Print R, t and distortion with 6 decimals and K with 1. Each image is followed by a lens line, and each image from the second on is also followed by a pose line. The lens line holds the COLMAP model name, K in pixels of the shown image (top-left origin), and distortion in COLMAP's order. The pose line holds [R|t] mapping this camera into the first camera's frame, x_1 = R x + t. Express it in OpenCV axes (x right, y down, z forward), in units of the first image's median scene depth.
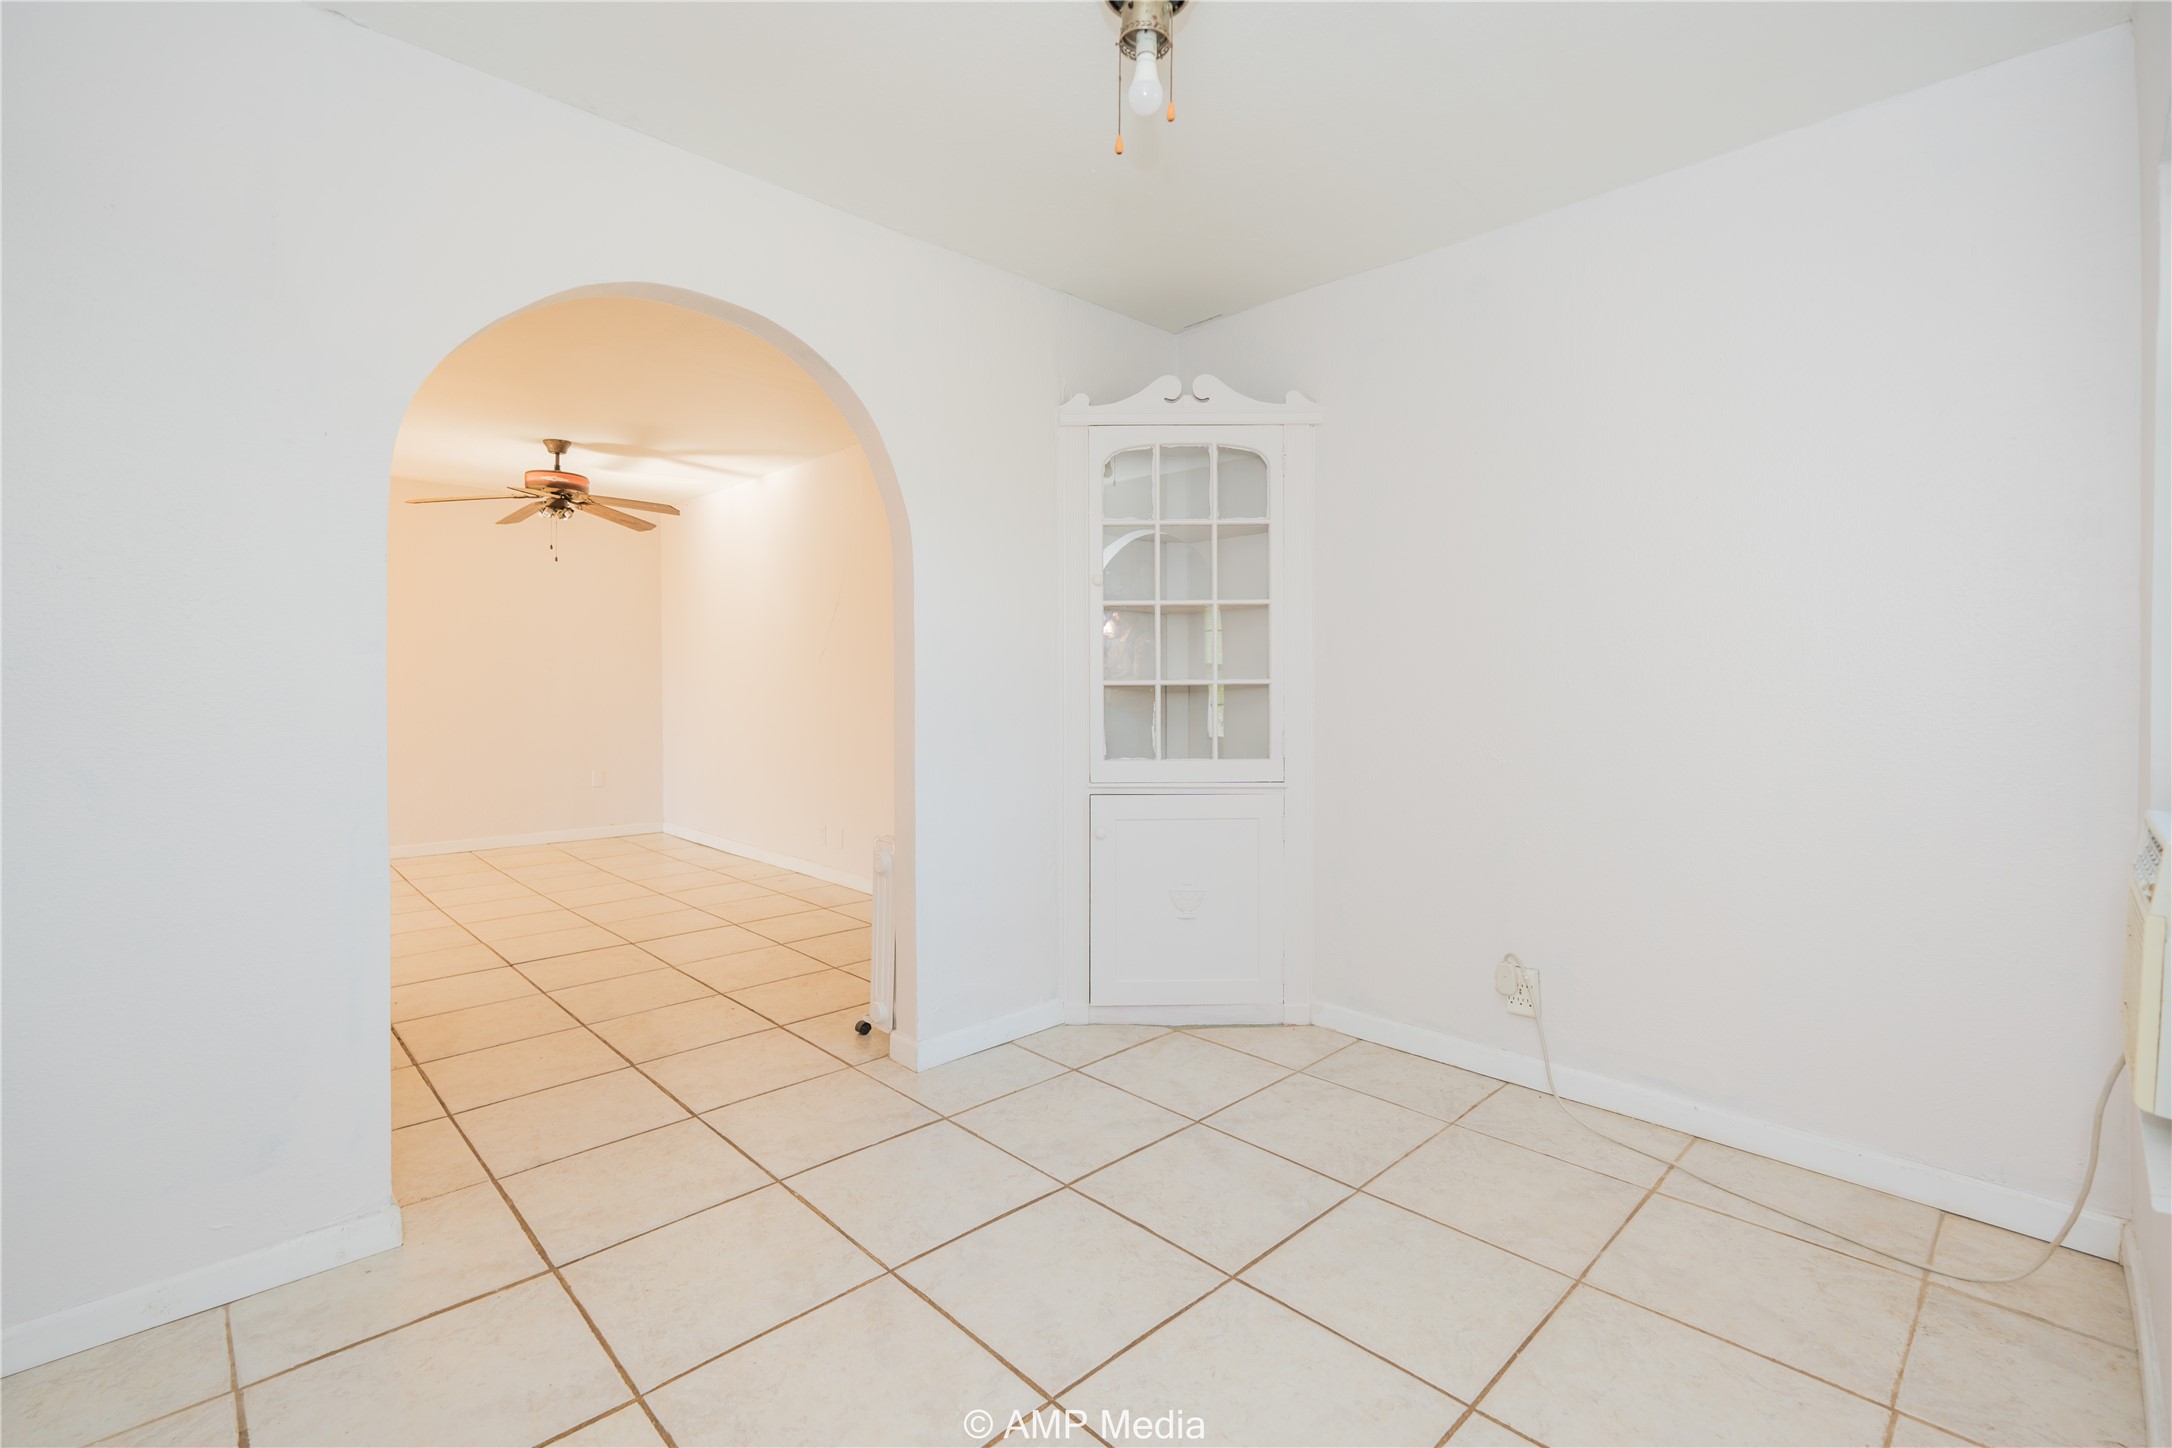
lens RADIAL K [[962.0, 0, 1074.3], [0, 962.0, 721.8], [0, 0, 1]] dist [-0.002722, -0.000142]
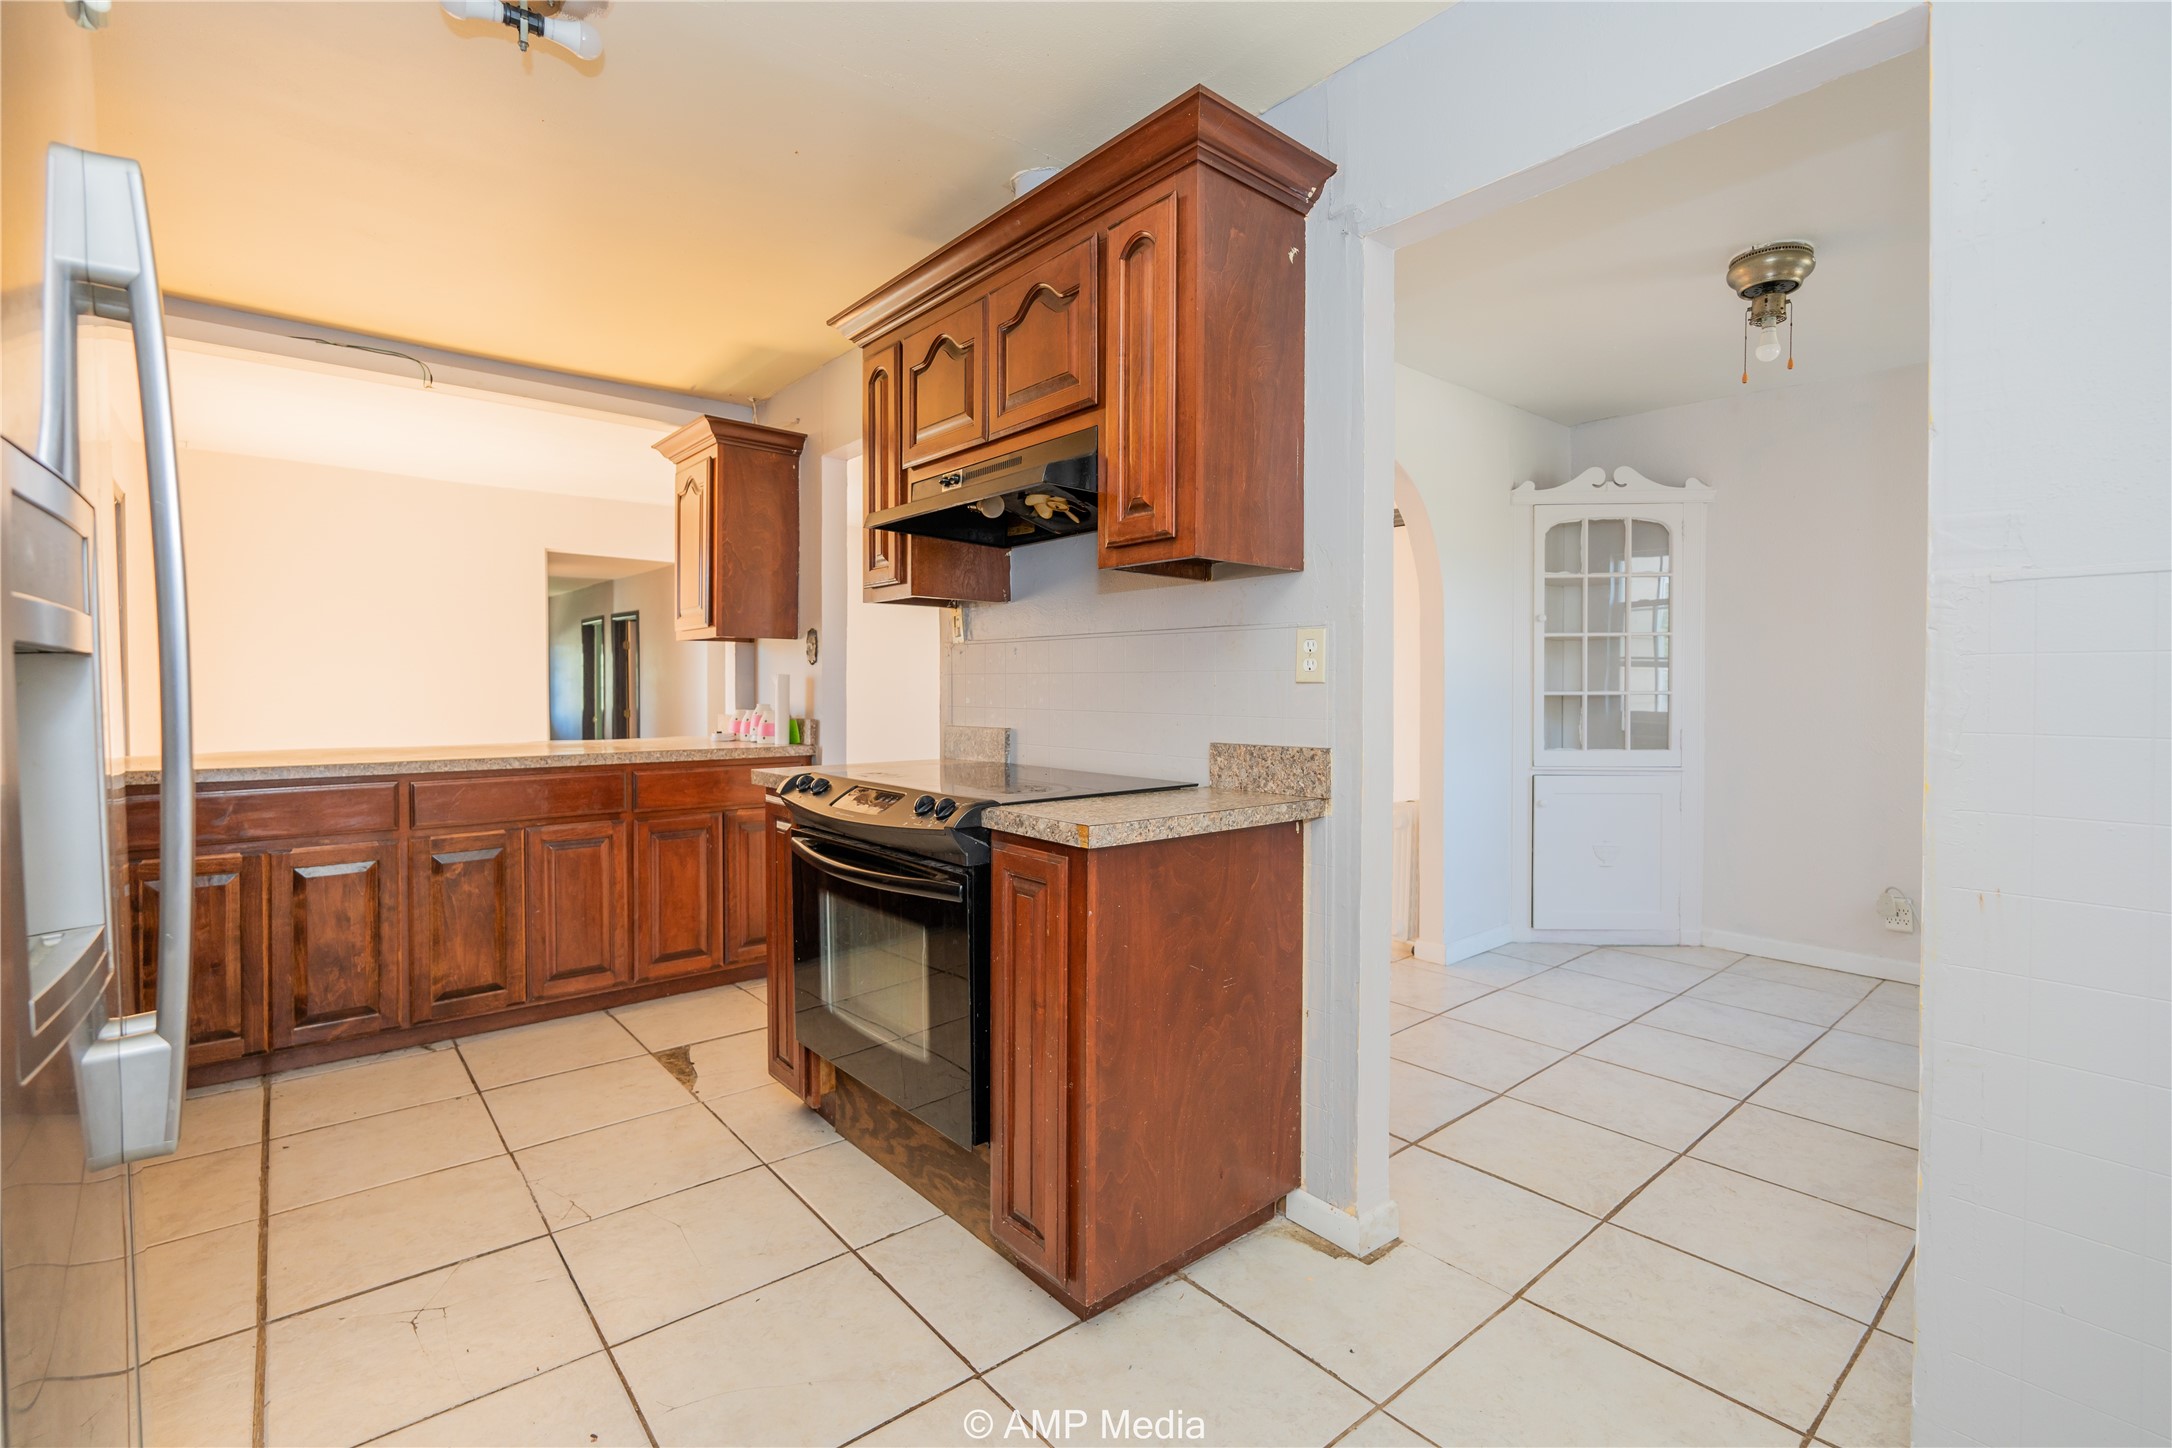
lens RADIAL K [[966.6, 0, 1086.0], [0, 966.6, 724.0], [0, 0, 1]] dist [-0.000398, 0.000057]
pose [[0.998391, 0.002330, -0.056653, -0.543581], [-0.002093, 0.999989, 0.004241, -0.001758], [0.056662, -0.004115, 0.998385, -0.407708]]
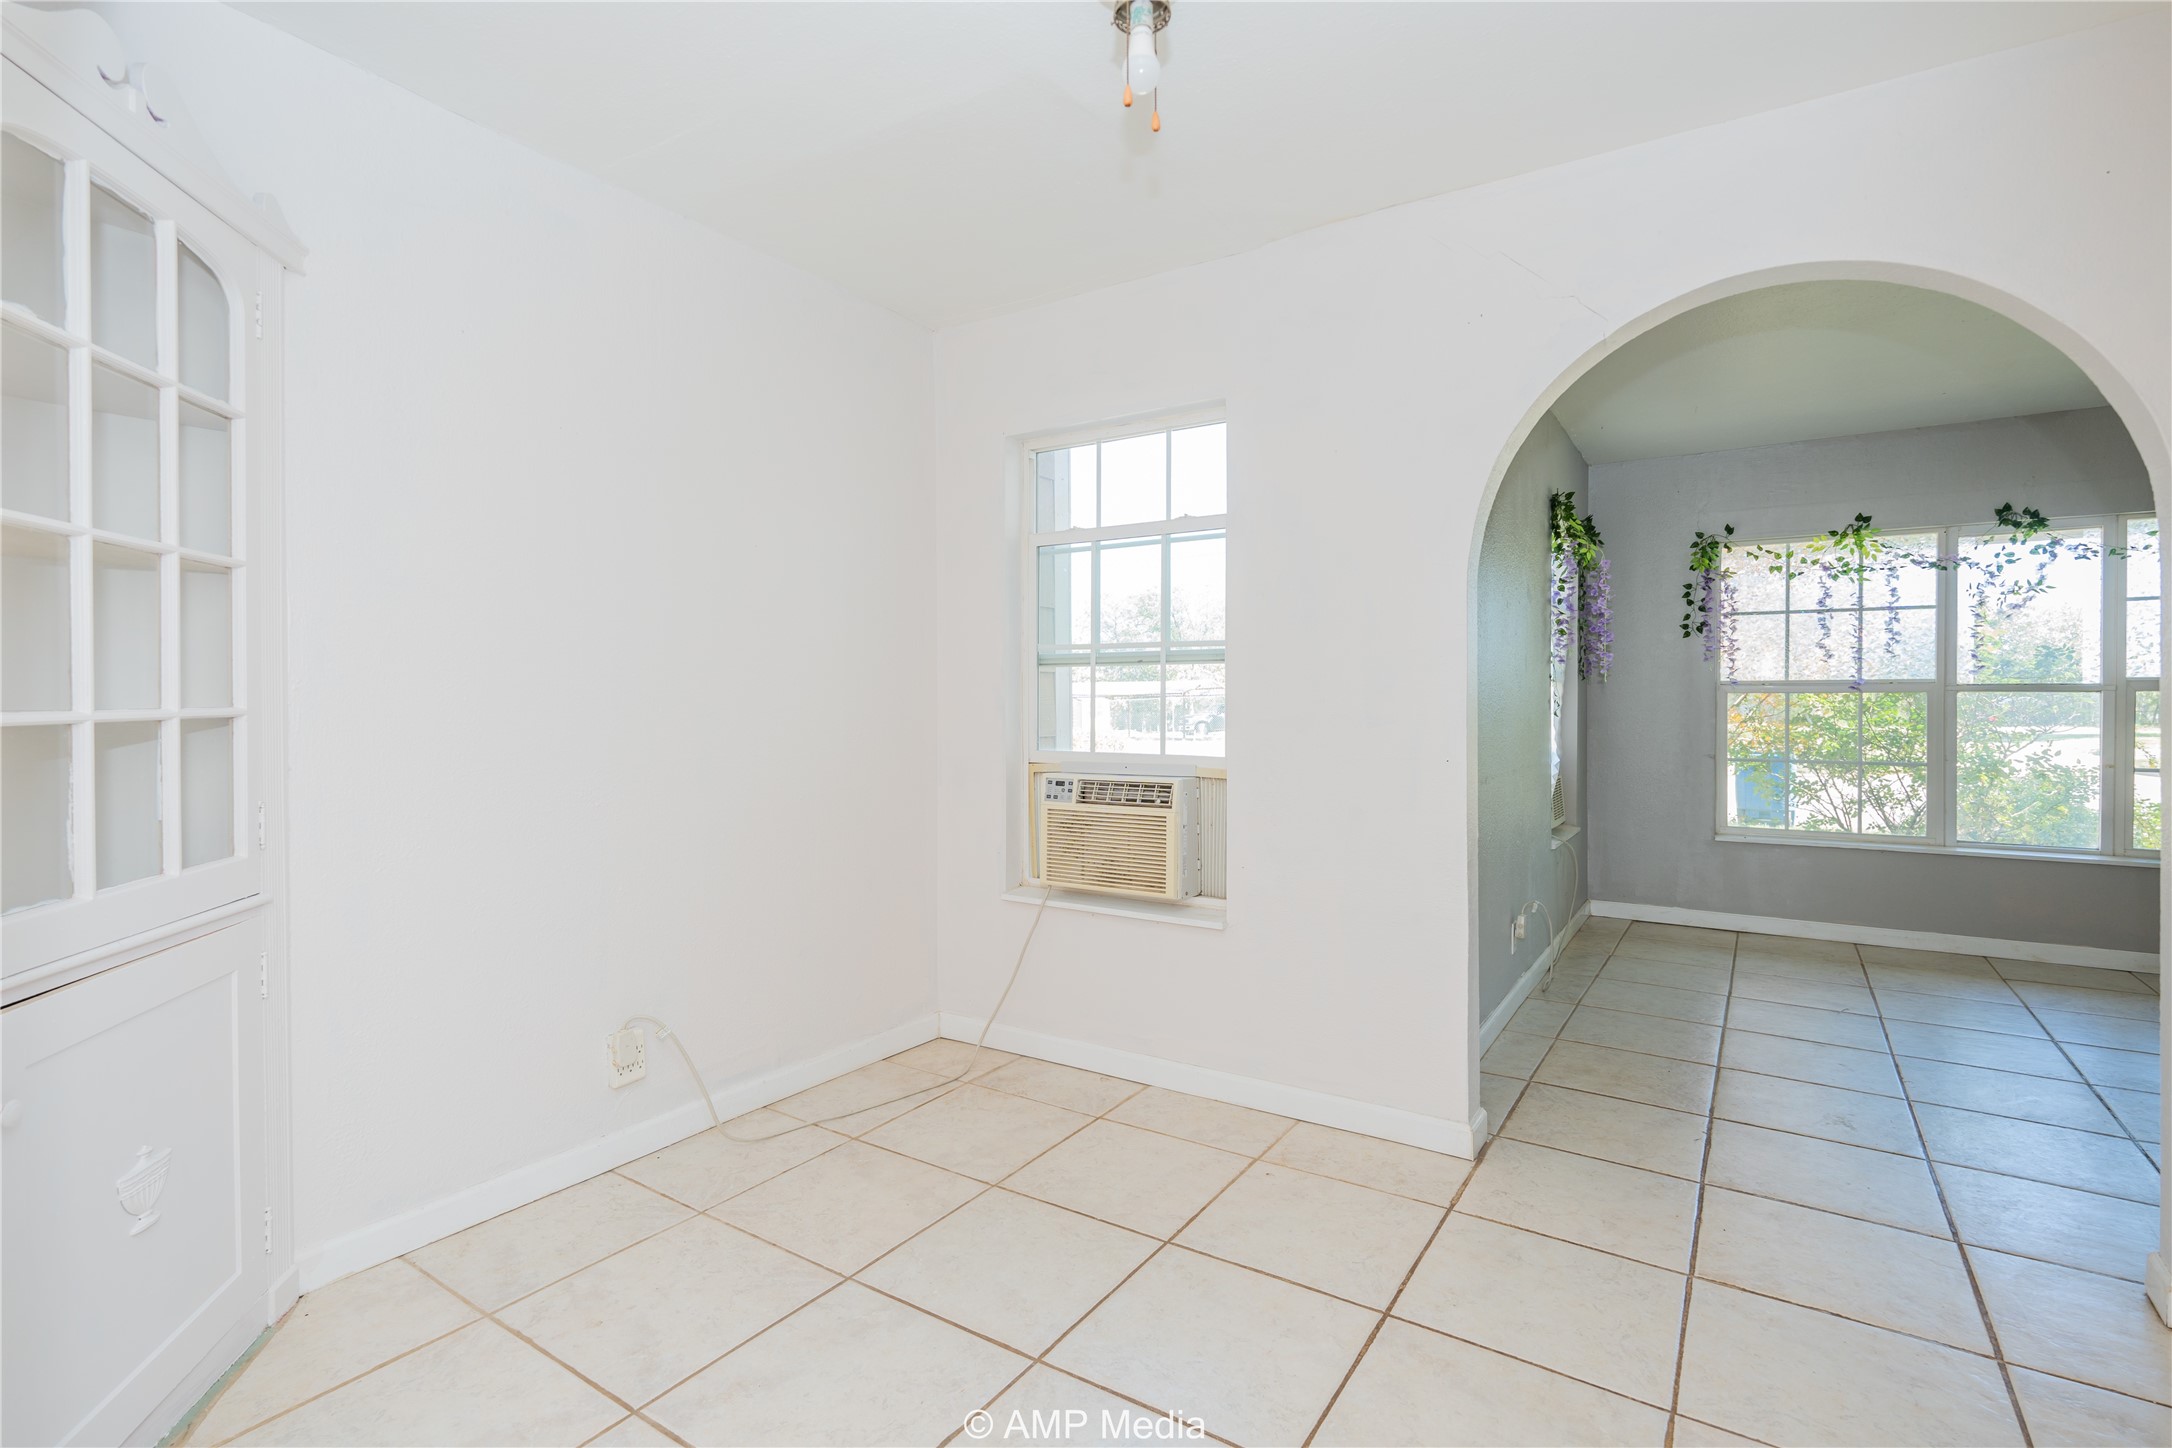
lens RADIAL K [[1012.4, 0, 1086.0], [0, 1012.4, 724.0], [0, 0, 1]] dist [-0.000126, 0.000149]
pose [[-0.217251, -0.027580, 0.975726, -0.451144], [0.032079, 0.998859, 0.035377, -0.038263], [-0.975589, 0.038986, -0.216118, 0.662641]]
